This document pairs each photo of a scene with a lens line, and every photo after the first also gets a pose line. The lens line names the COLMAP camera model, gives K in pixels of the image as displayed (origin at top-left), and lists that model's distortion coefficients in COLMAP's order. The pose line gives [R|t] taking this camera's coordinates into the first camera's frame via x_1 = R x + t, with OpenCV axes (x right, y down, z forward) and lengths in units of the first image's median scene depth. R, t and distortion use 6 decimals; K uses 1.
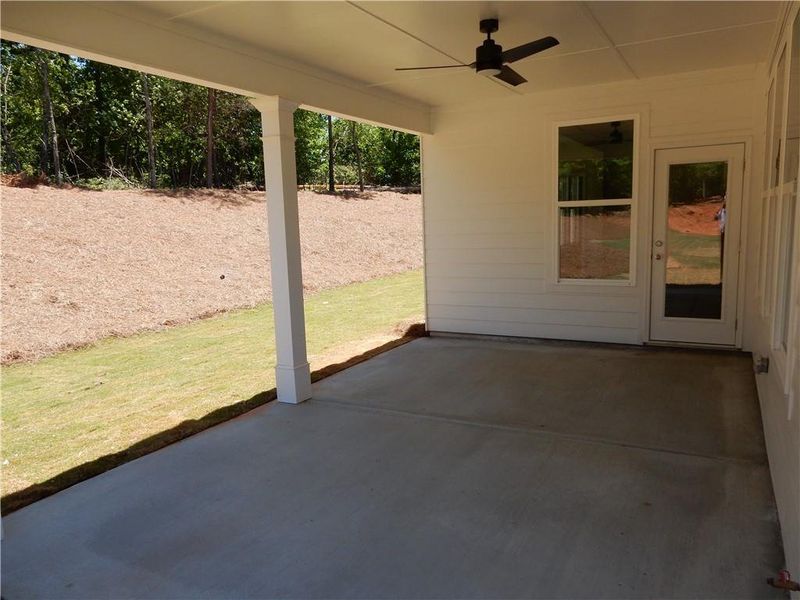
lens RADIAL K [[592.3, 0, 400.0], [0, 592.3, 300.0], [0, 0, 1]] dist [-0.018547, -0.001740]
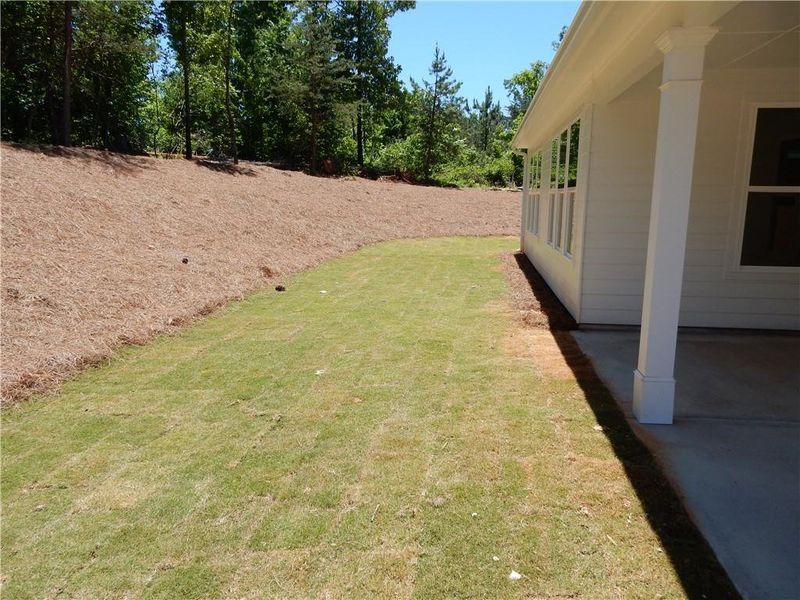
lens RADIAL K [[592.3, 0, 400.0], [0, 592.3, 300.0], [0, 0, 1]] dist [-0.018547, -0.001740]
pose [[0.931133, -0.018279, 0.364221, -0.627968], [0.008429, 0.999555, 0.028615, -0.012916], [-0.364582, -0.023574, 0.930873, 0.316287]]
